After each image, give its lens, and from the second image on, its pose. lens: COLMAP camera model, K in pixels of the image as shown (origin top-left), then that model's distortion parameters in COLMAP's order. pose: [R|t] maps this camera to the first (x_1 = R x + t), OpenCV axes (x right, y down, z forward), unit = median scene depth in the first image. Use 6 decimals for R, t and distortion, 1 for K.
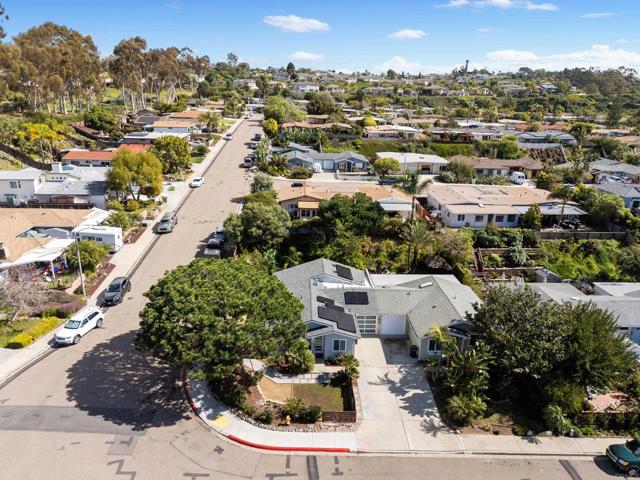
lens RADIAL K [[467.3, 0, 319.9], [0, 467.3, 239.9], [0, 0, 1]] dist [0.076006, -0.061562]
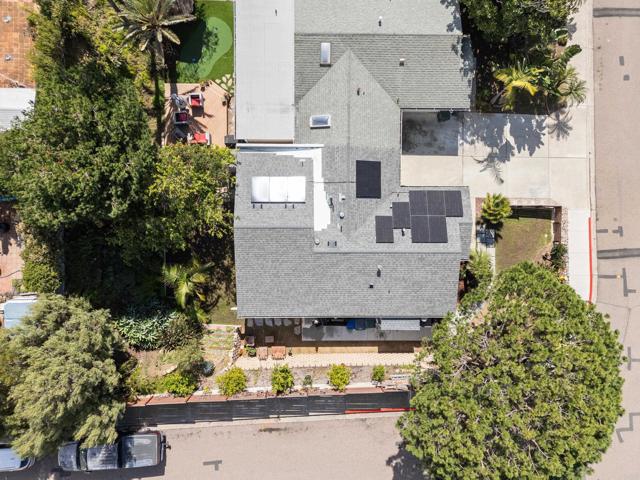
lens RADIAL K [[467.3, 0, 323.9], [0, 467.3, 239.0], [0, 0, 1]] dist [0.076006, -0.061562]
pose [[0.043453, -0.998846, -0.020454, 0.009836], [0.305730, -0.006197, 0.952098, -0.615530], [-0.951126, -0.047625, 0.305108, 1.056273]]
